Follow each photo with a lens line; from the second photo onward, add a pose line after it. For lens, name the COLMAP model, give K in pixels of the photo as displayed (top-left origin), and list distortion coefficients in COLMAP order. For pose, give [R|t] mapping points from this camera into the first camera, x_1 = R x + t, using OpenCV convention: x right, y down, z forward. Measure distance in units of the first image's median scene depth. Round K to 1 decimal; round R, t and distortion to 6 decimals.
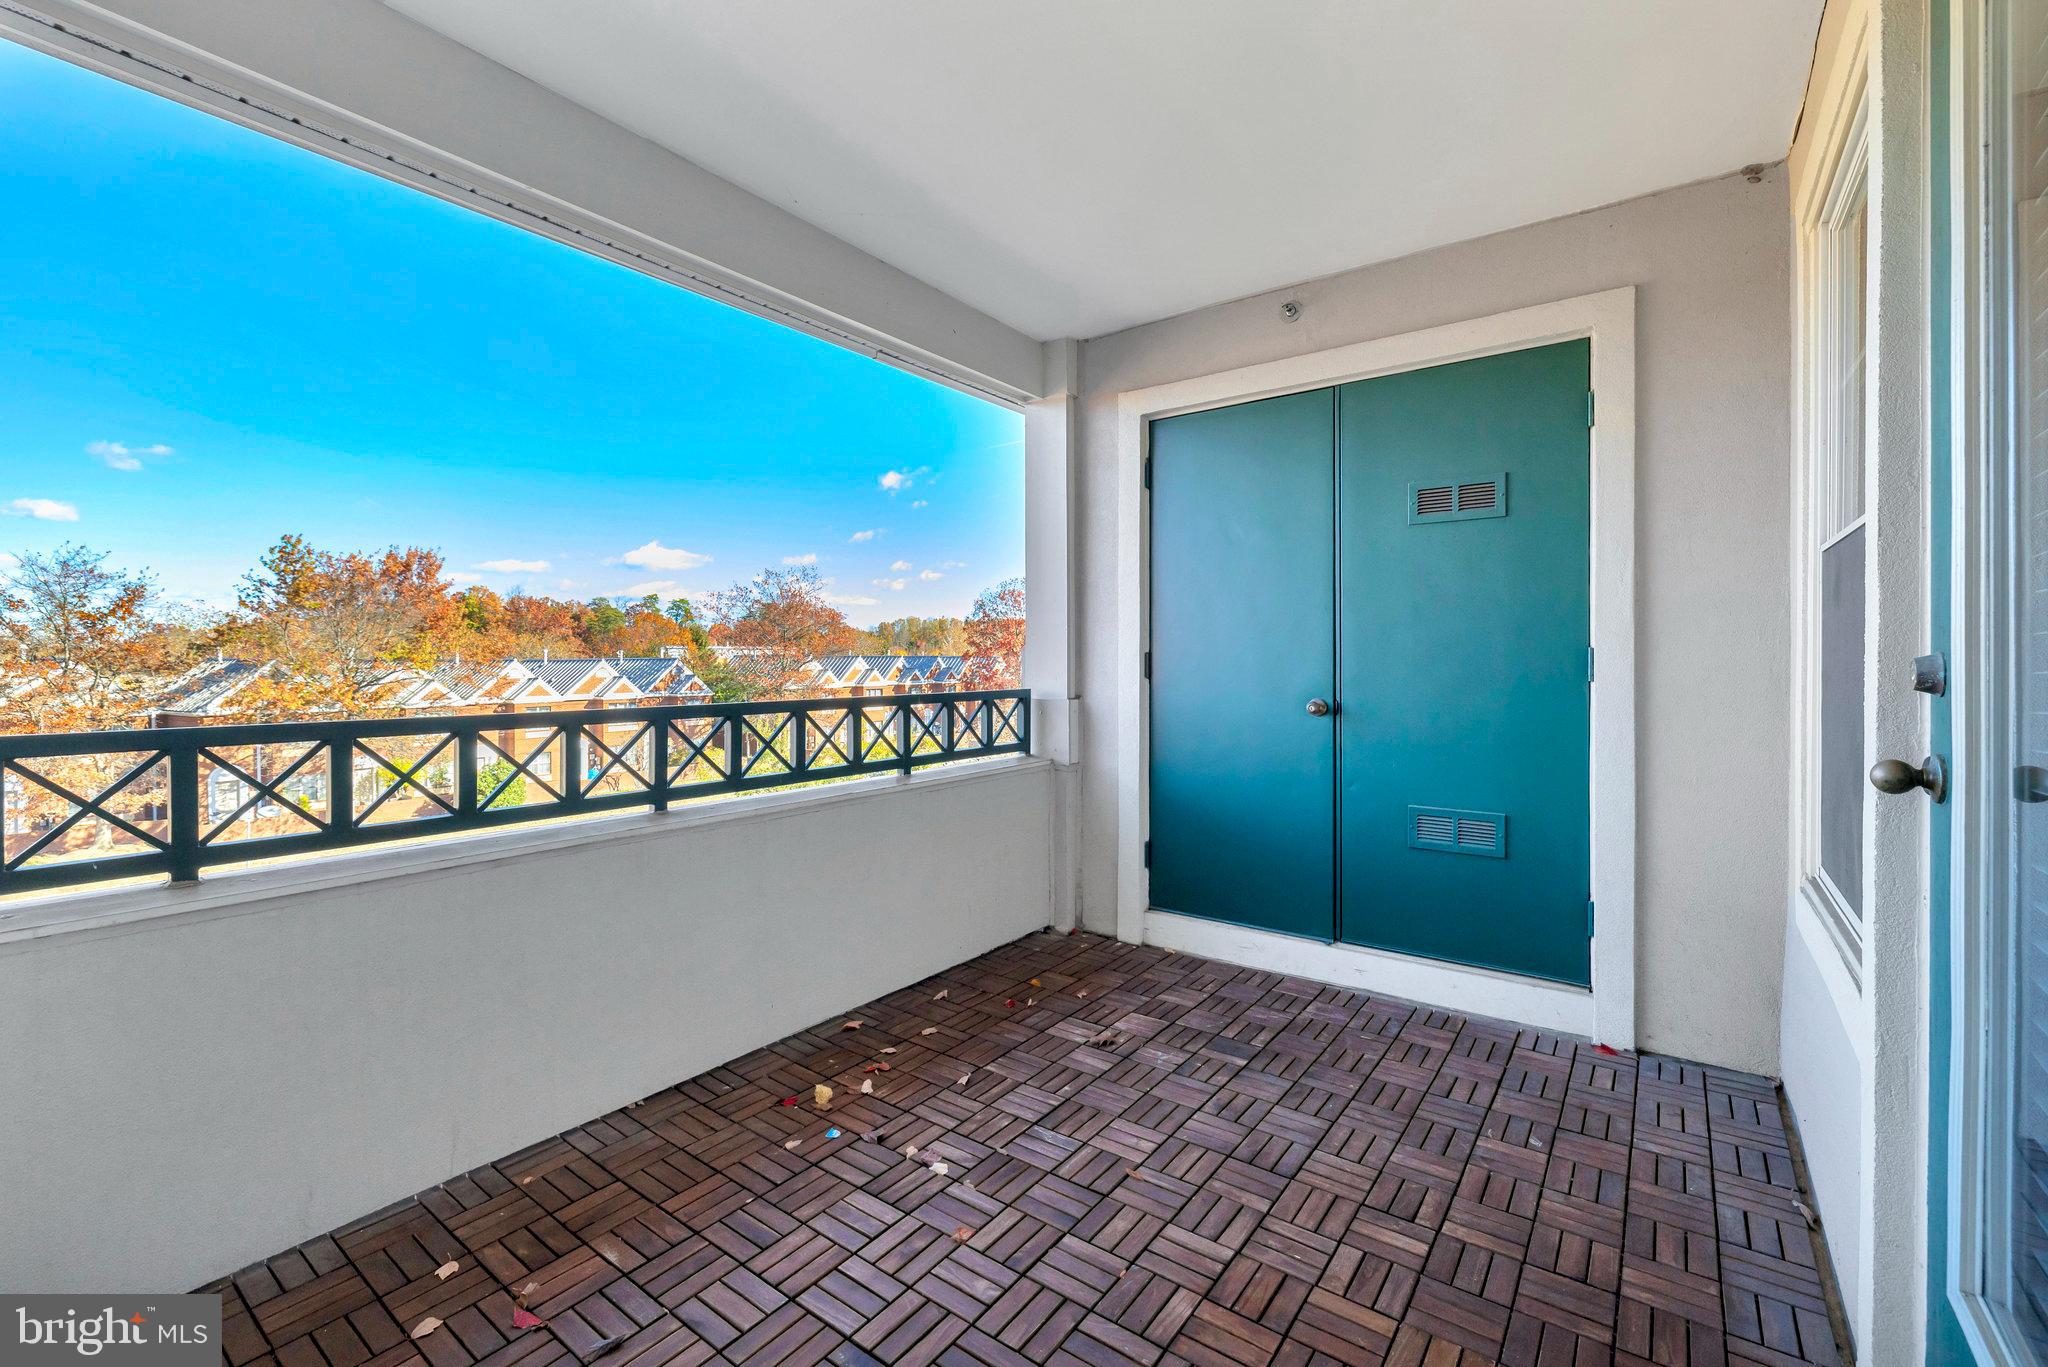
lens RADIAL K [[868.0, 0, 1018.5], [0, 868.0, 671.0], [0, 0, 1]] dist [-0.001130, 0.000405]
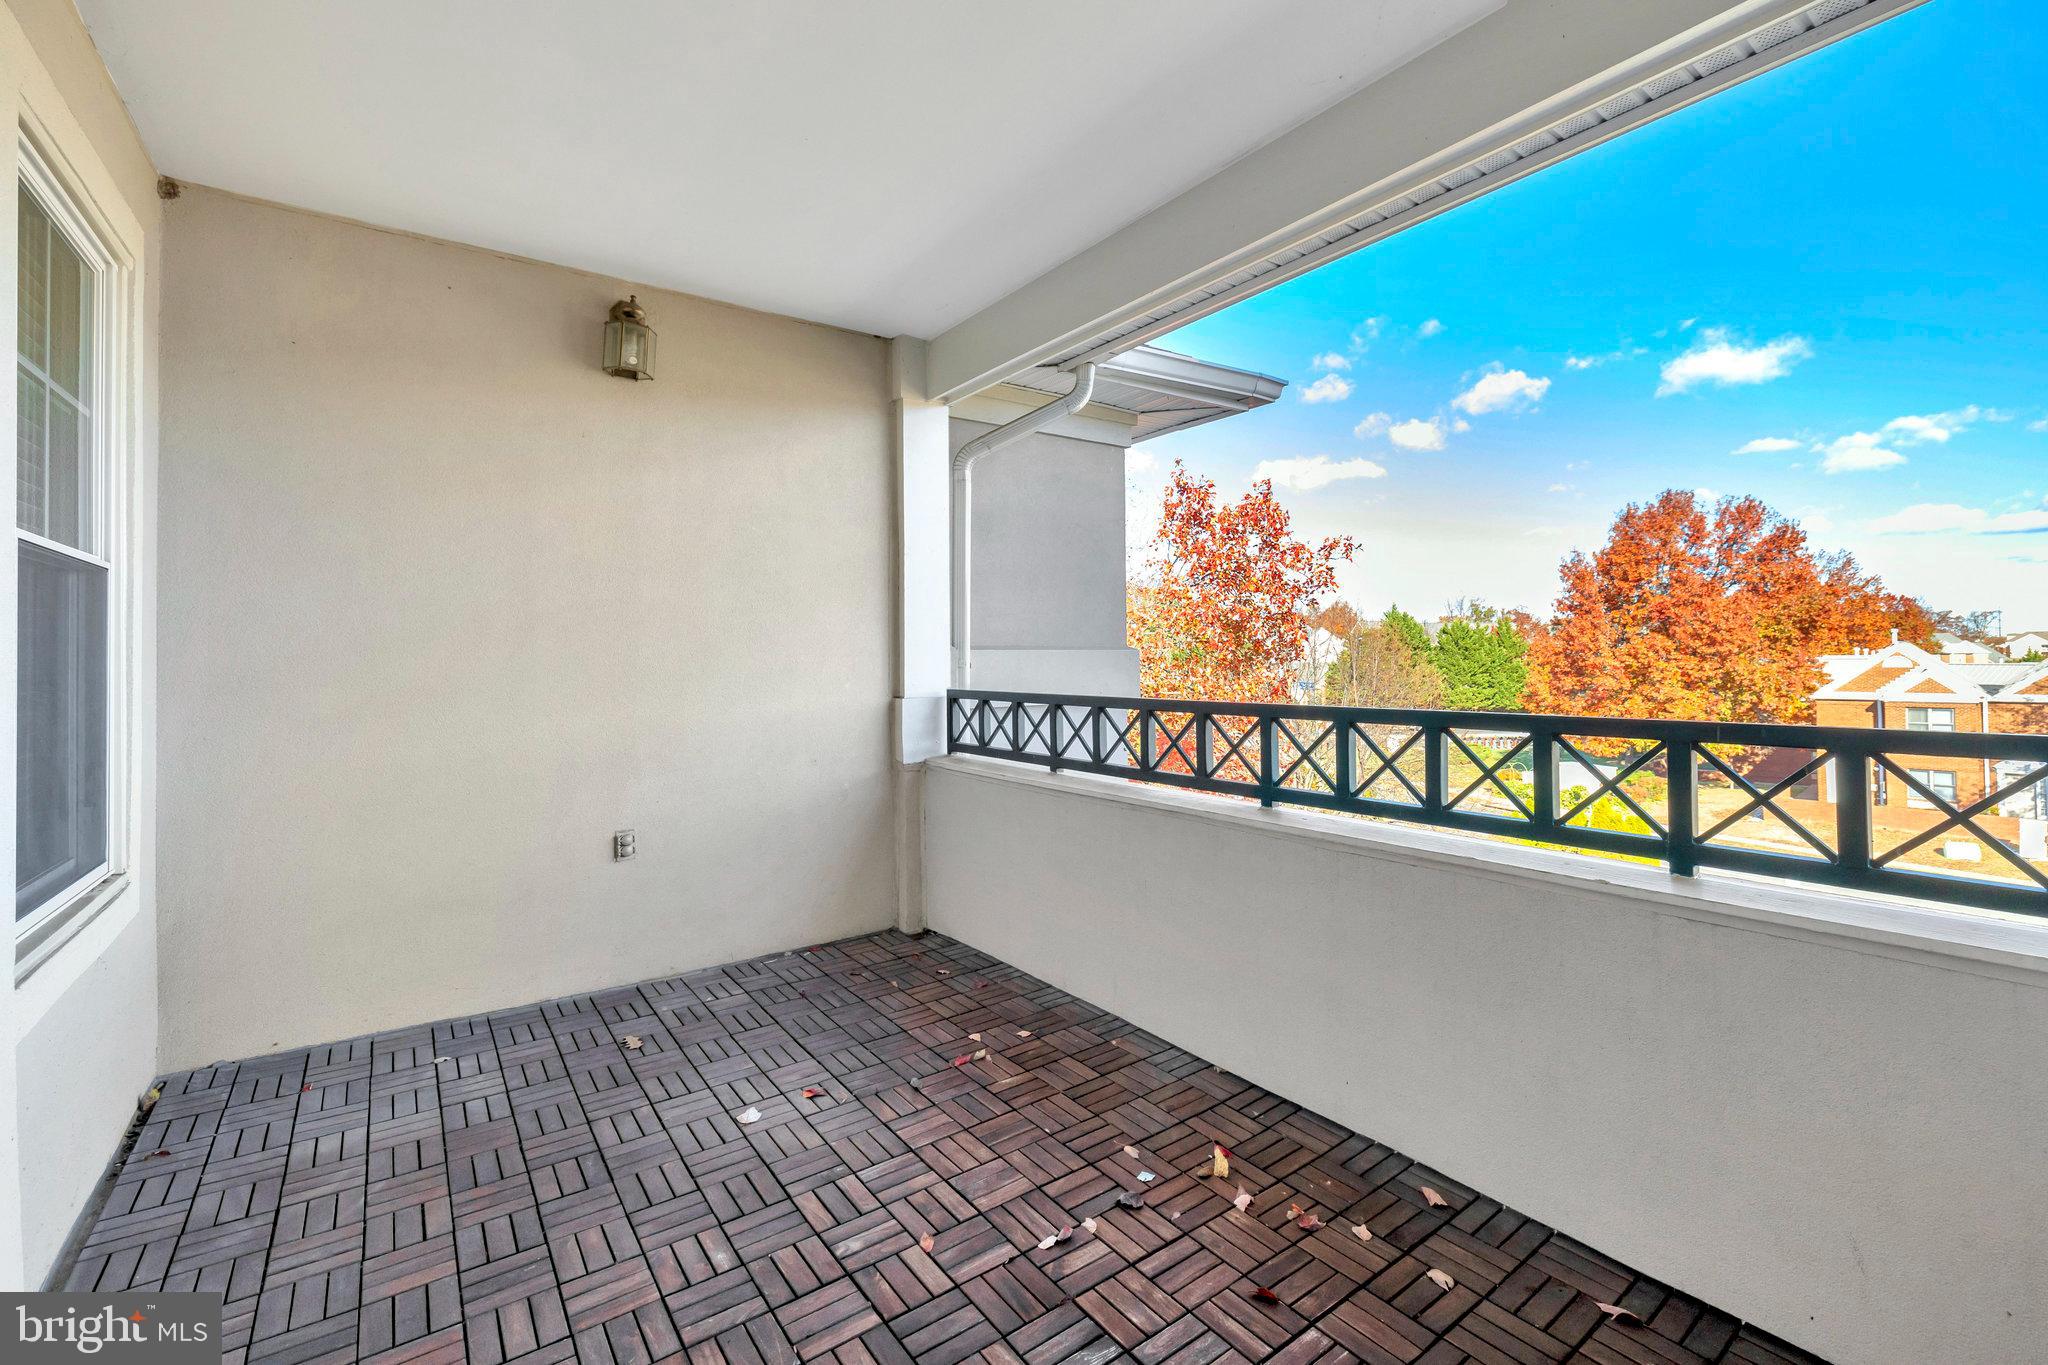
lens RADIAL K [[880.5, 0, 1070.0], [0, 880.5, 644.7], [0, 0, 1]] dist [0.000735, 0.000309]
pose [[-0.263456, -0.027355, -0.964284, 0.658442], [-0.017528, 0.999569, -0.023567, -0.000101], [0.964512, 0.010693, -0.263821, 1.072108]]
